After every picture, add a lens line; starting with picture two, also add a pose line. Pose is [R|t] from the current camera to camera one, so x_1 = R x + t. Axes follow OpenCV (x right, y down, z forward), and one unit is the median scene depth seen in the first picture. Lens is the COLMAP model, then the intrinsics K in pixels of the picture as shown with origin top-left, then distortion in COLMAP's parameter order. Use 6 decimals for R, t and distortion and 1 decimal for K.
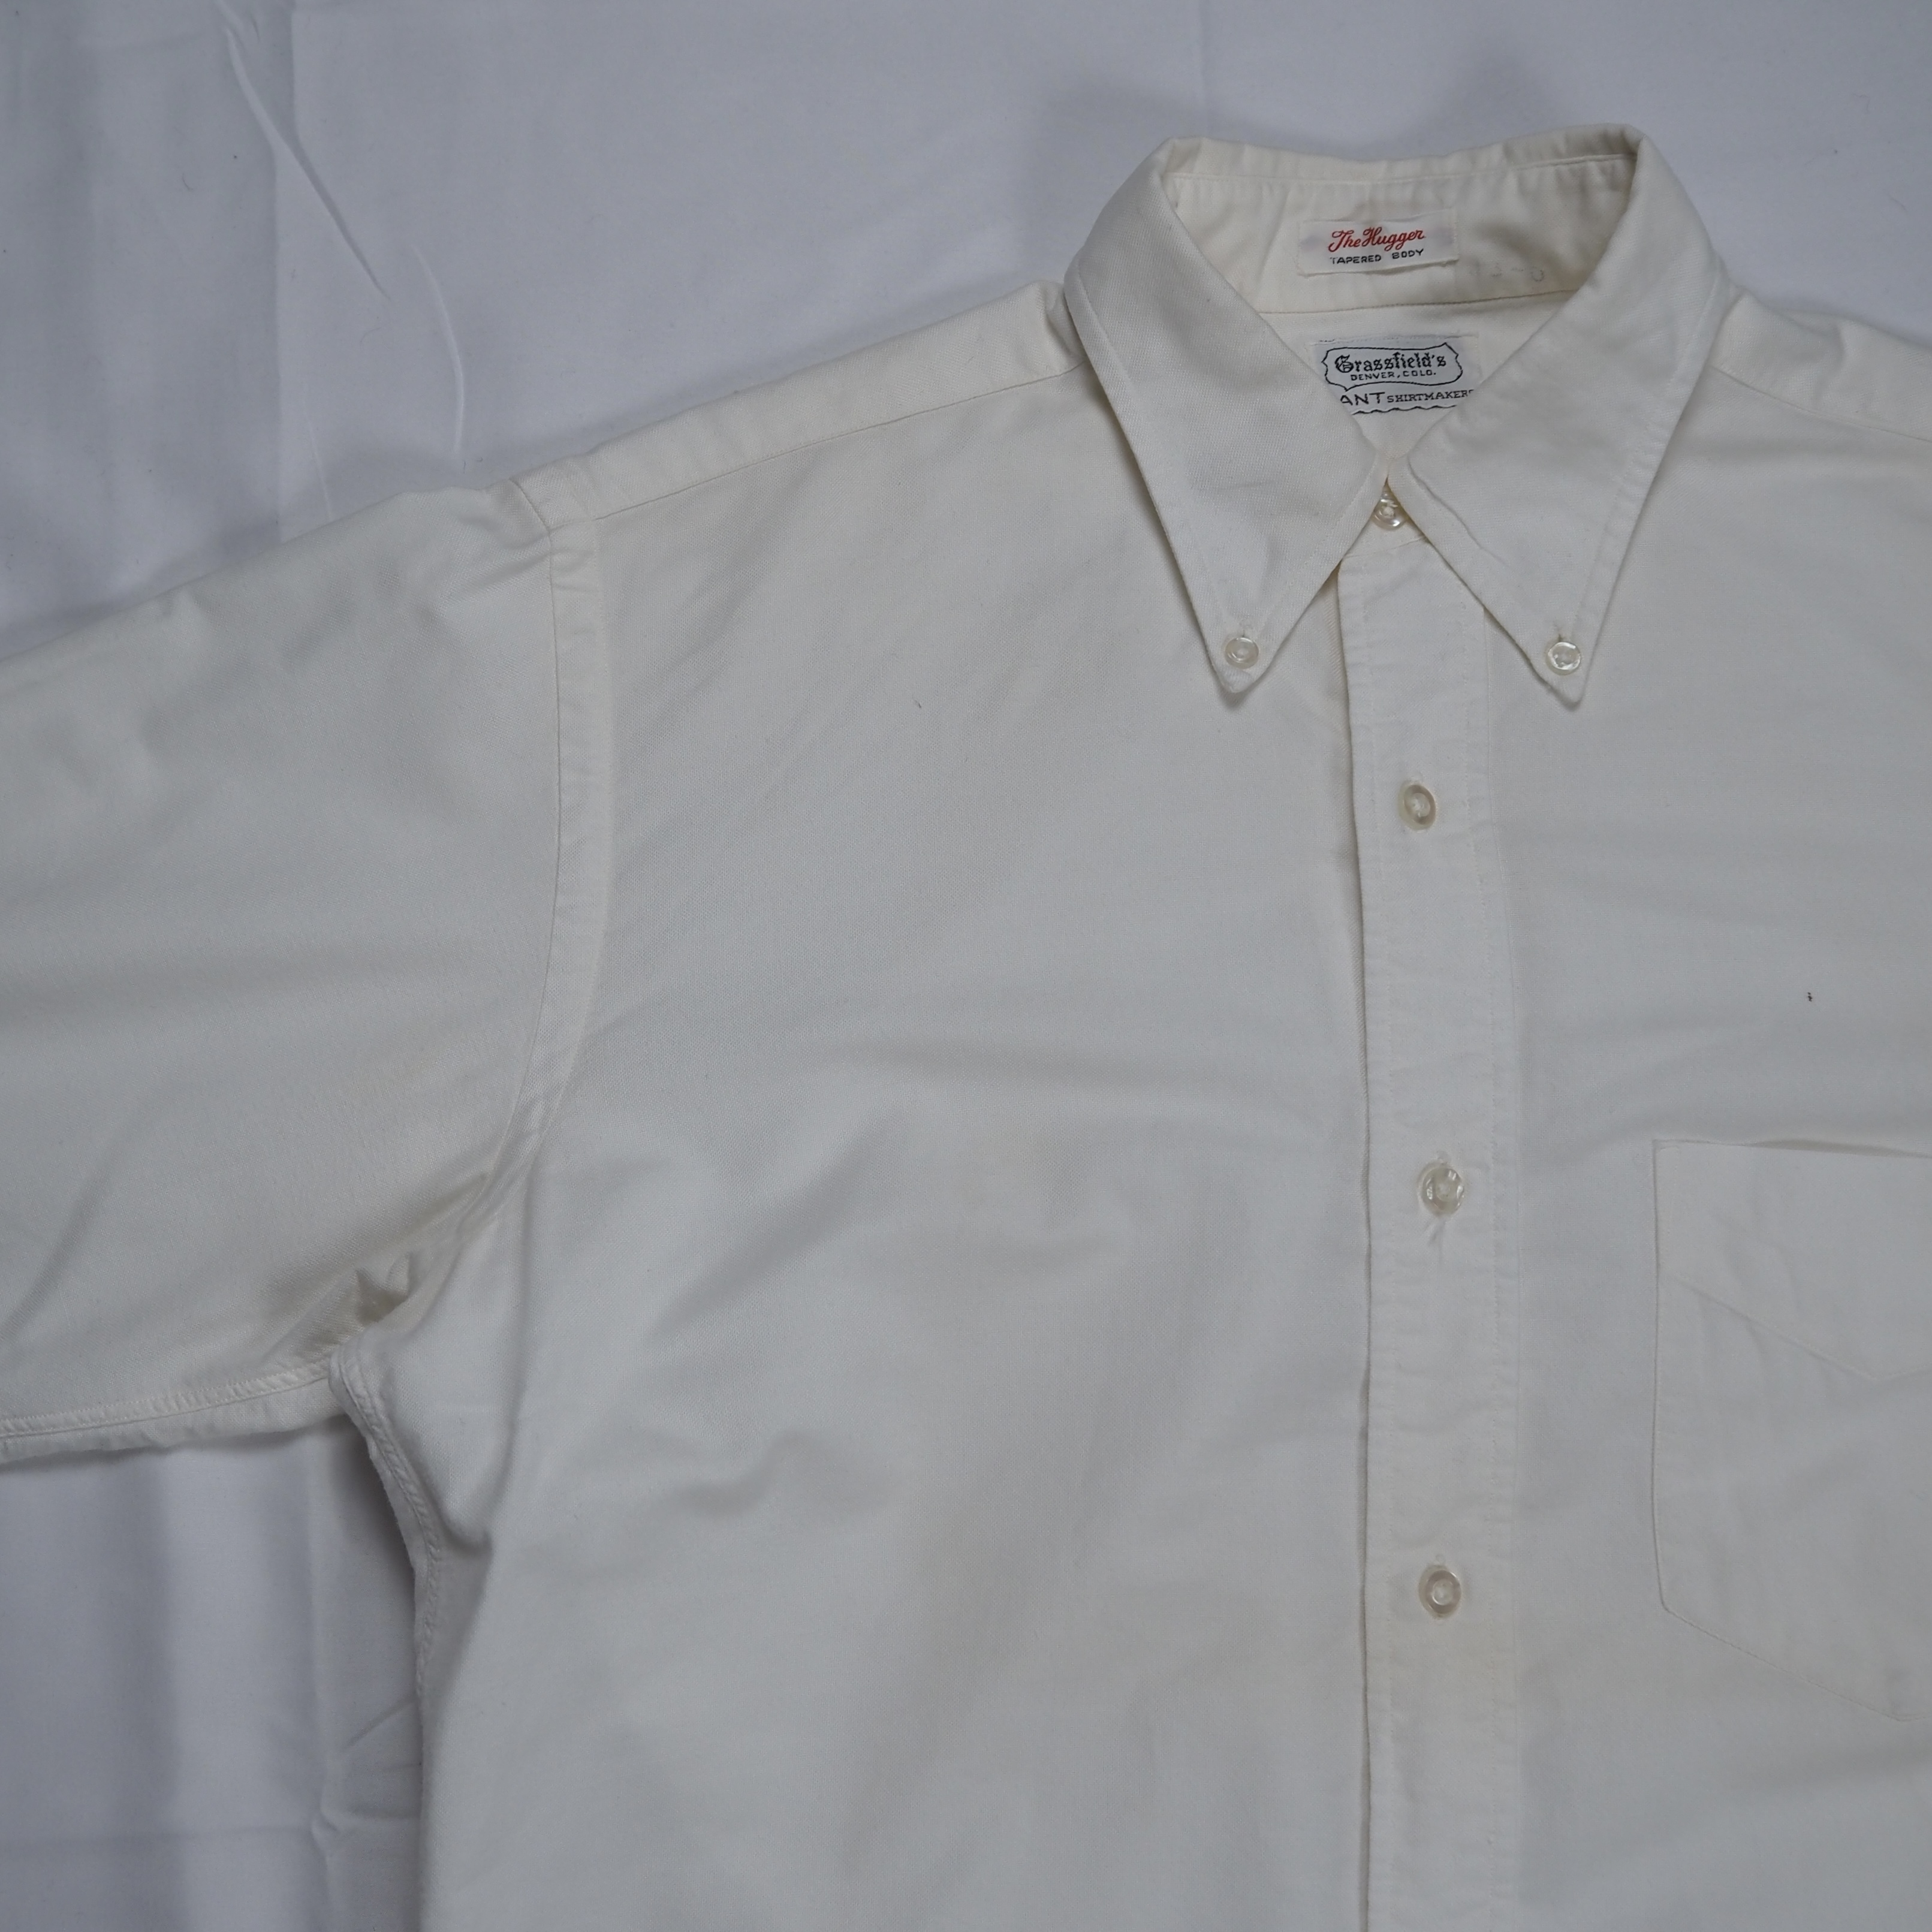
lens RADIAL K [[2321.3, 0, 927.9], [0, 2321.3, 932.7], [0, 0, 1]] dist [-0.027321, 0.008650]
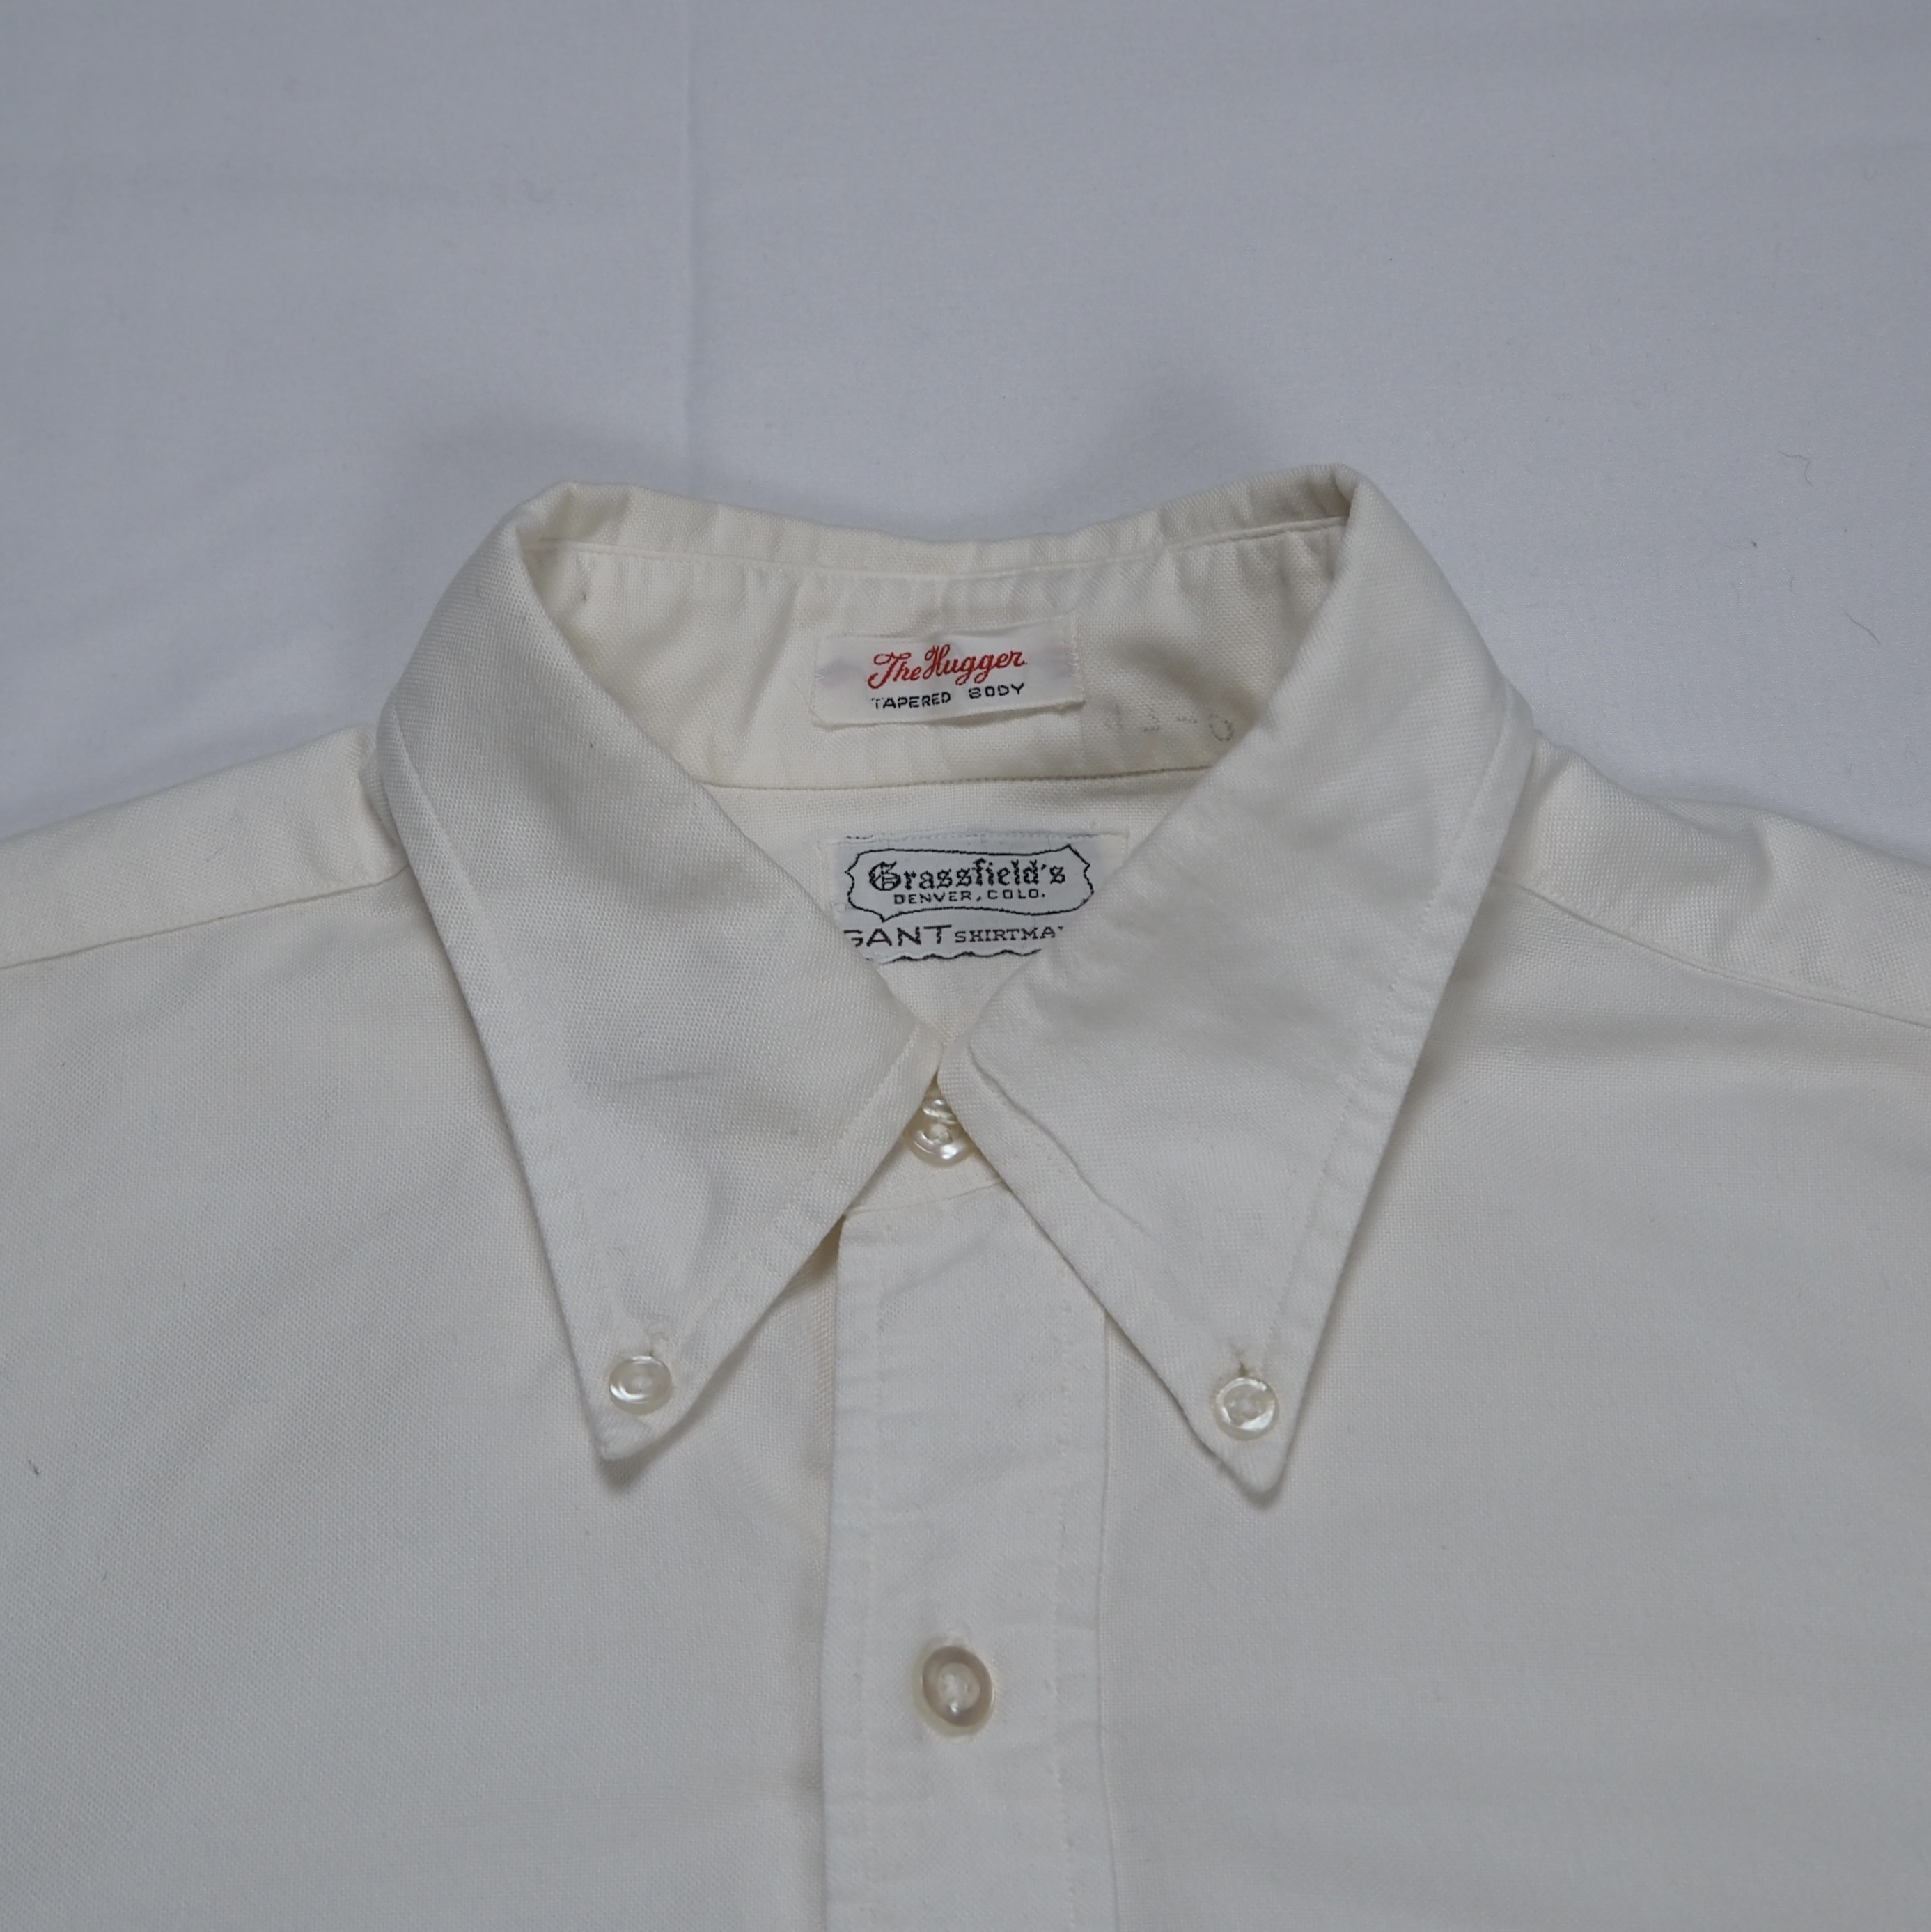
lens RADIAL K [[3115.5, 0, 1012.6], [0, 3115.5, 970.6], [0, 0, 1]] dist [-0.009024, -0.003055]
pose [[0.999680, 0.024535, 0.006239, 0.213629], [-0.022017, 0.964247, -0.264089, -0.025814], [-0.012495, 0.263867, 0.964478, 0.287390]]
